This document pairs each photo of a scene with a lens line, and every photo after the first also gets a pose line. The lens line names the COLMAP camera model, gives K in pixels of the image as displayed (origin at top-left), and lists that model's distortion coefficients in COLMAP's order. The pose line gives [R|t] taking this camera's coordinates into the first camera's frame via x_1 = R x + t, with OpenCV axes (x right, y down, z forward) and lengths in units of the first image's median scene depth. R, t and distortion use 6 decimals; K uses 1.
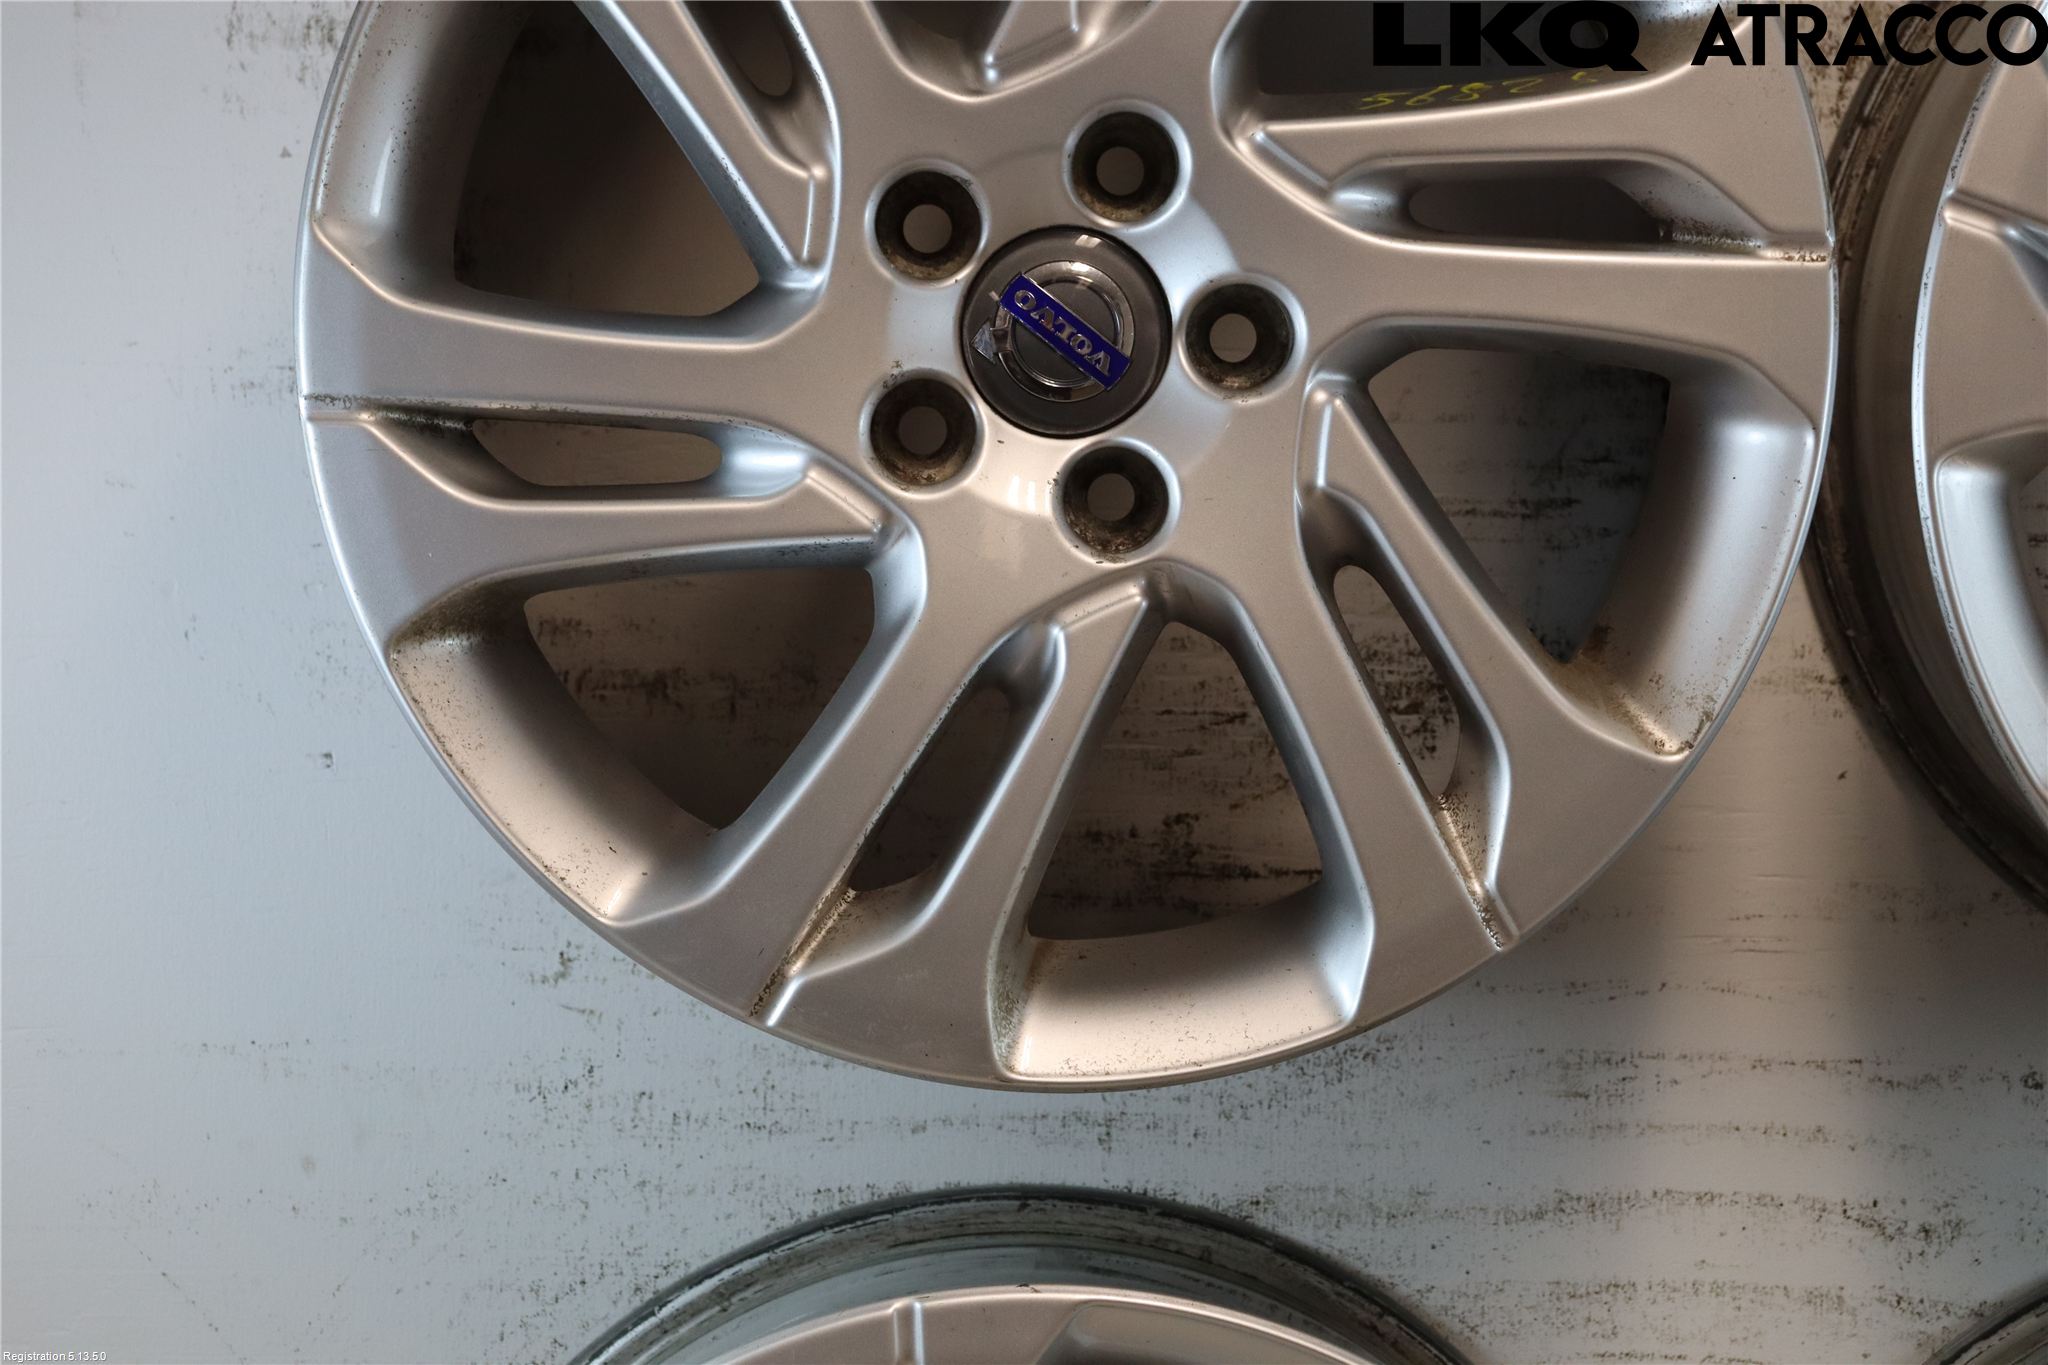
lens RADIAL K [[4955.4, 0, 1022.2], [0, 4955.4, 688.7], [0, 0, 1]] dist [0.394047, 0.997652]
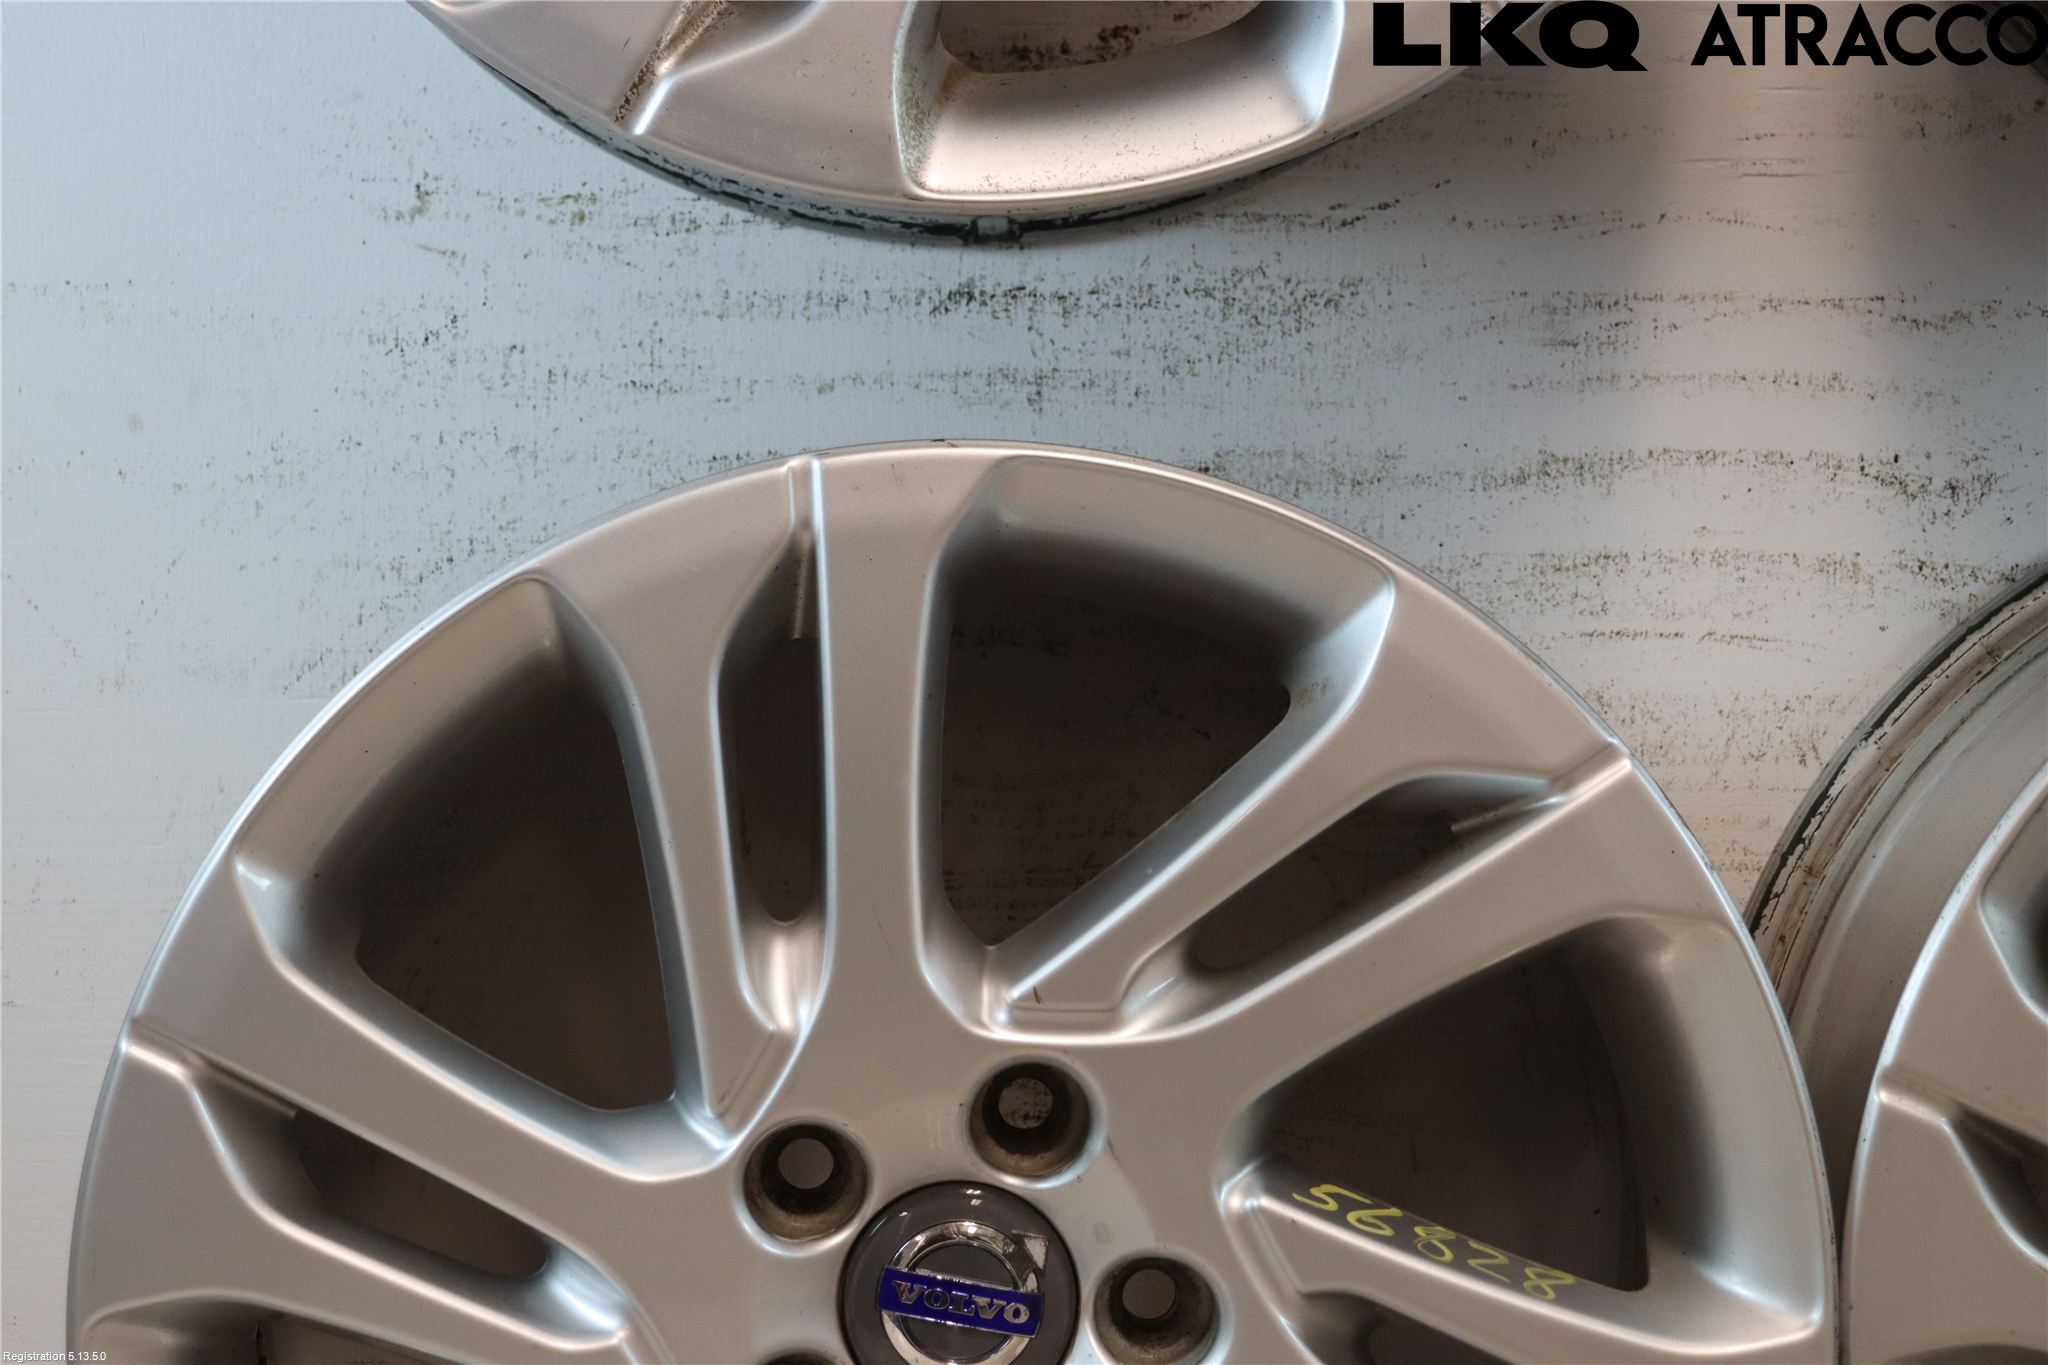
lens RADIAL K [[4505.6, 0, 1012.5], [0, 4505.6, 691.6], [0, 0, 1]] dist [0.325463, 0.546427]
pose [[0.999937, -0.008154, 0.007686, 0.005926], [0.008187, 0.999957, -0.004264, 0.146230], [-0.007651, 0.004326, 0.999961, 0.191693]]
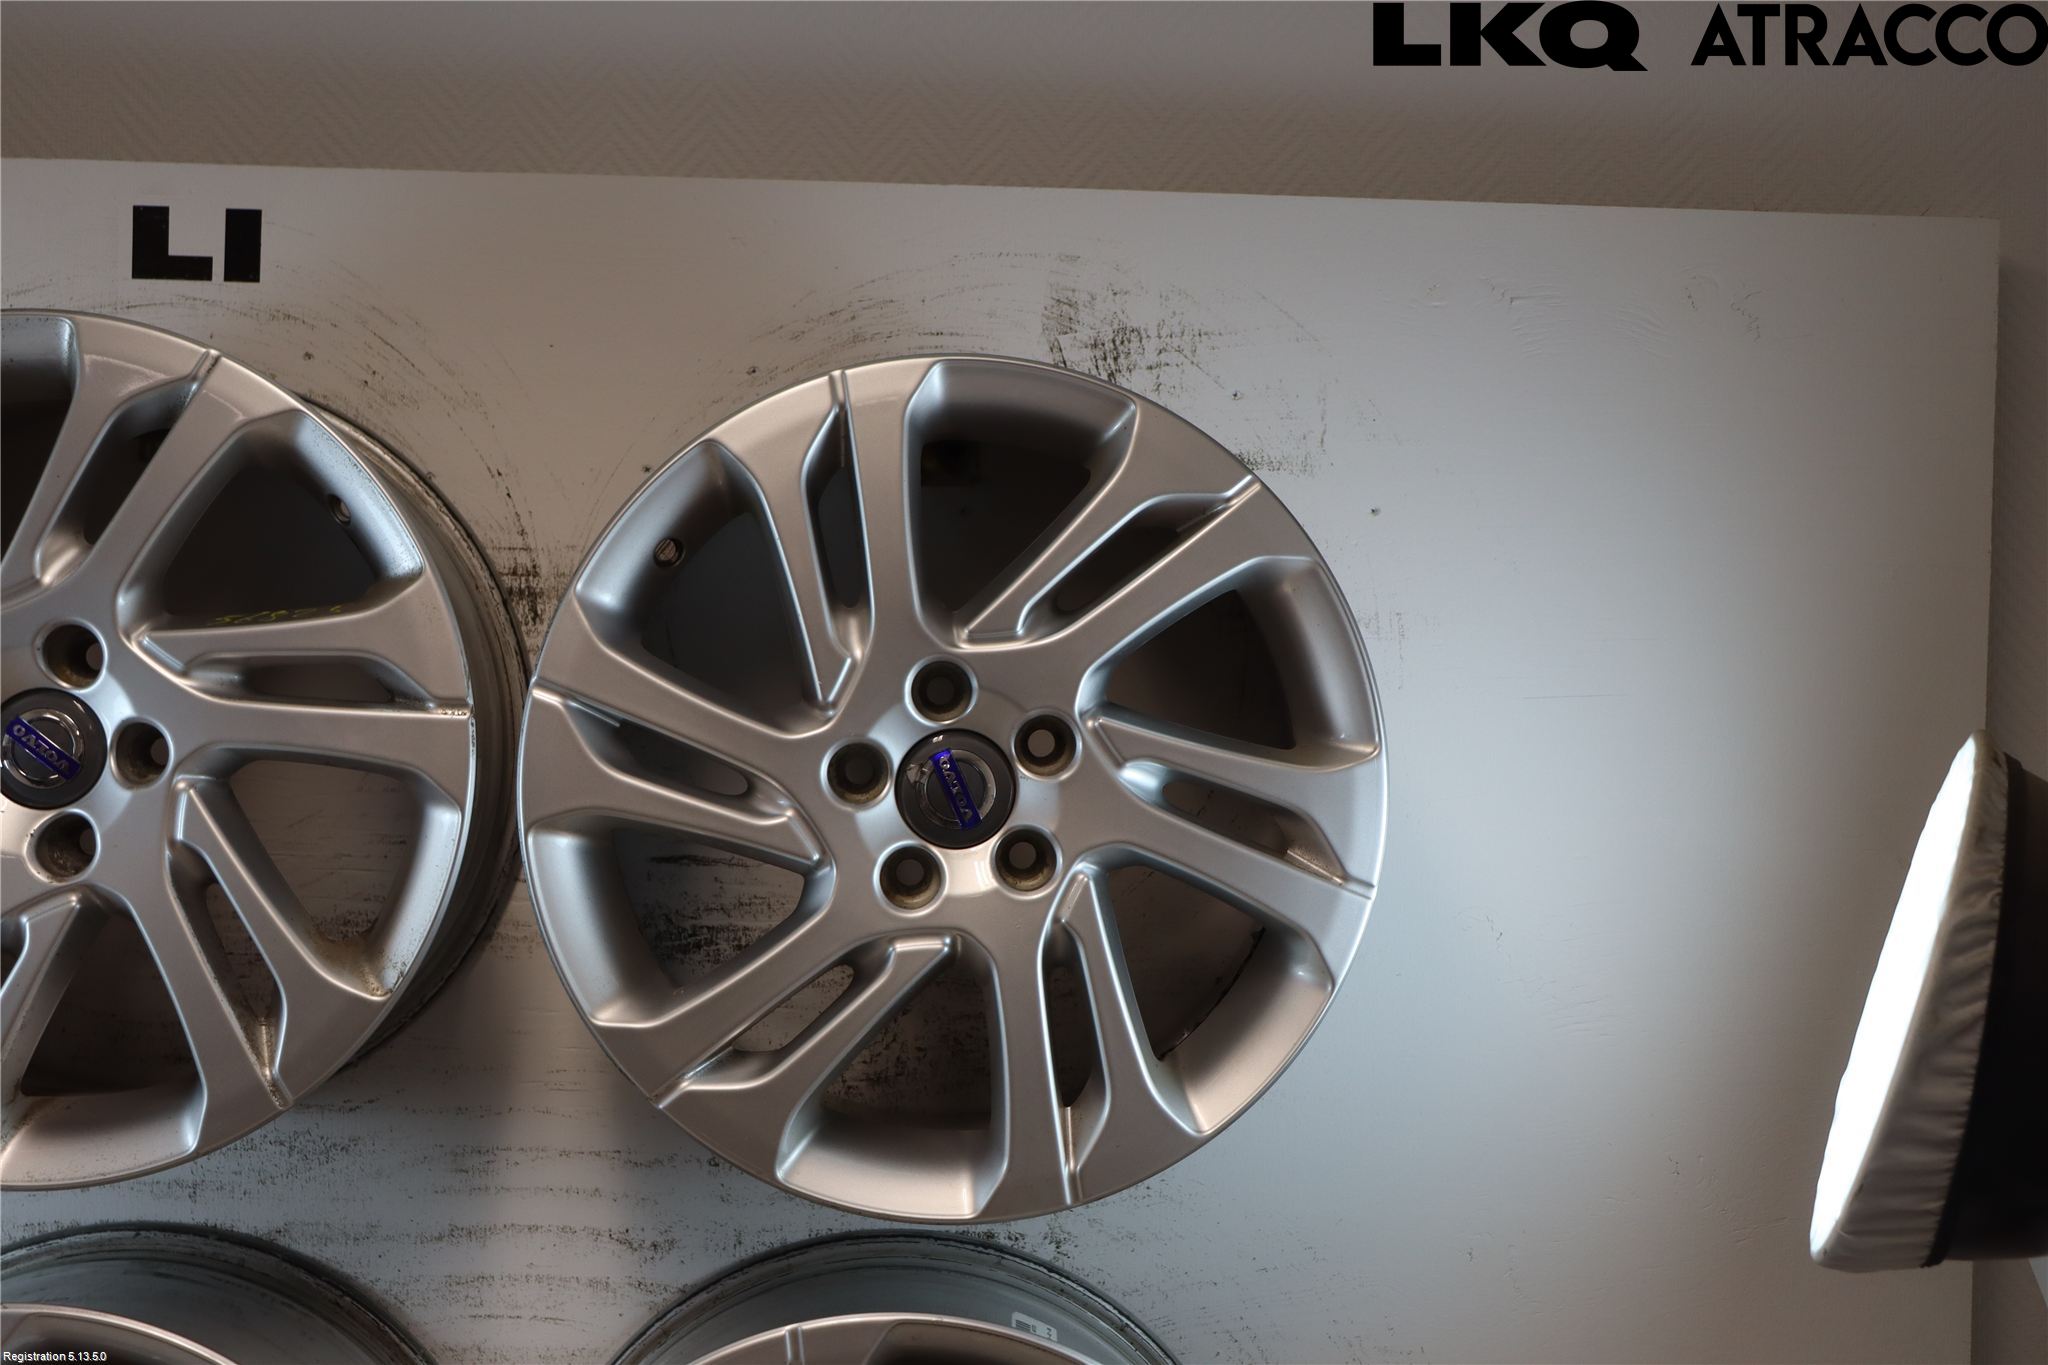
lens RADIAL K [[2368.7, 0, 1024.8], [0, 2368.7, 706.8], [0, 0, 1]] dist [-0.063991, 0.239631]
pose [[0.999875, 0.009825, 0.012386, 0.299575], [-0.009079, 0.998221, -0.058932, -0.035802], [-0.012943, 0.058812, 0.998185, 0.149883]]
